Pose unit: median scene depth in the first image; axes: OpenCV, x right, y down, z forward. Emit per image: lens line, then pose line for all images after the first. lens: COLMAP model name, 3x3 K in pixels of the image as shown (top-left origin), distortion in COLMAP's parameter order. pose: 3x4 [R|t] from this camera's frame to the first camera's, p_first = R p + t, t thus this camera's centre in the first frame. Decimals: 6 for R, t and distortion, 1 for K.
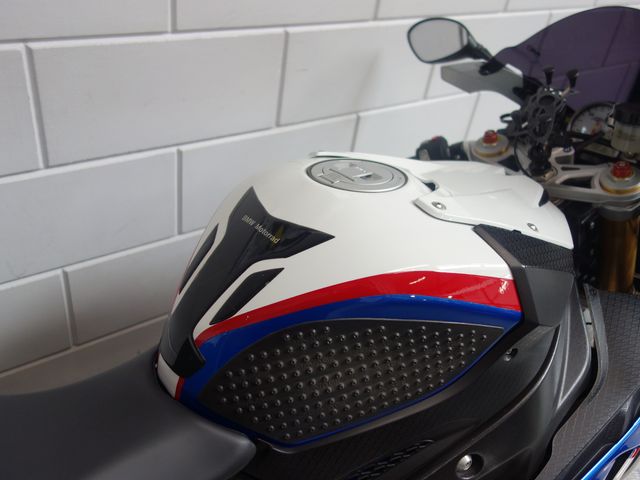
lens RADIAL K [[571.0, 0, 320.0], [0, 571.0, 240.0], [0, 0, 1]] dist [-0.000337, -0.001900]
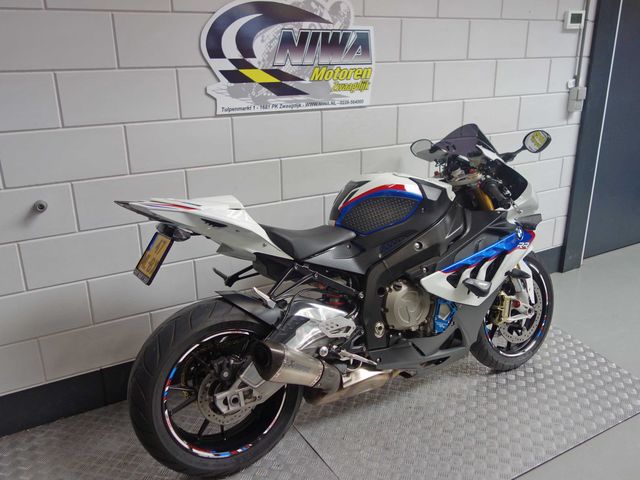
lens RADIAL K [[571.0, 0, 320.0], [0, 571.0, 240.0], [0, 0, 1]] dist [-0.000337, -0.001900]
pose [[0.981130, -0.099839, -0.165578, 0.183506], [0.047728, 0.954925, -0.292984, 0.967168], [0.187366, 0.279552, 0.941671, -1.722025]]
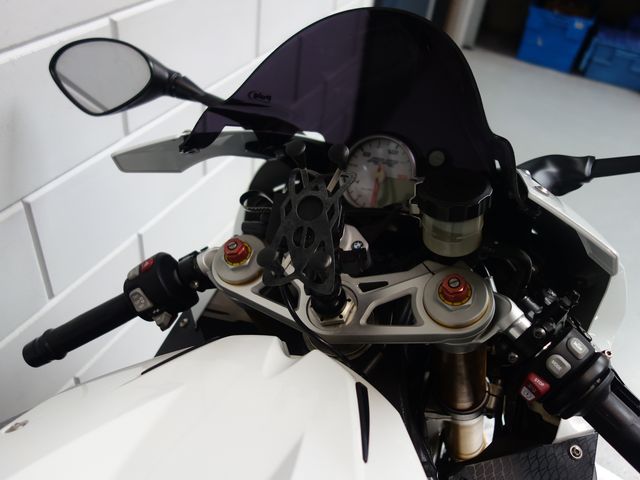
lens RADIAL K [[571.0, 0, 320.0], [0, 571.0, 240.0], [0, 0, 1]] dist [-0.000337, -0.001900]
pose [[0.886098, -0.326832, 0.328651, 0.196644], [0.285034, 0.943382, 0.169663, -0.284939], [-0.365495, -0.056661, 0.929087, 0.442167]]
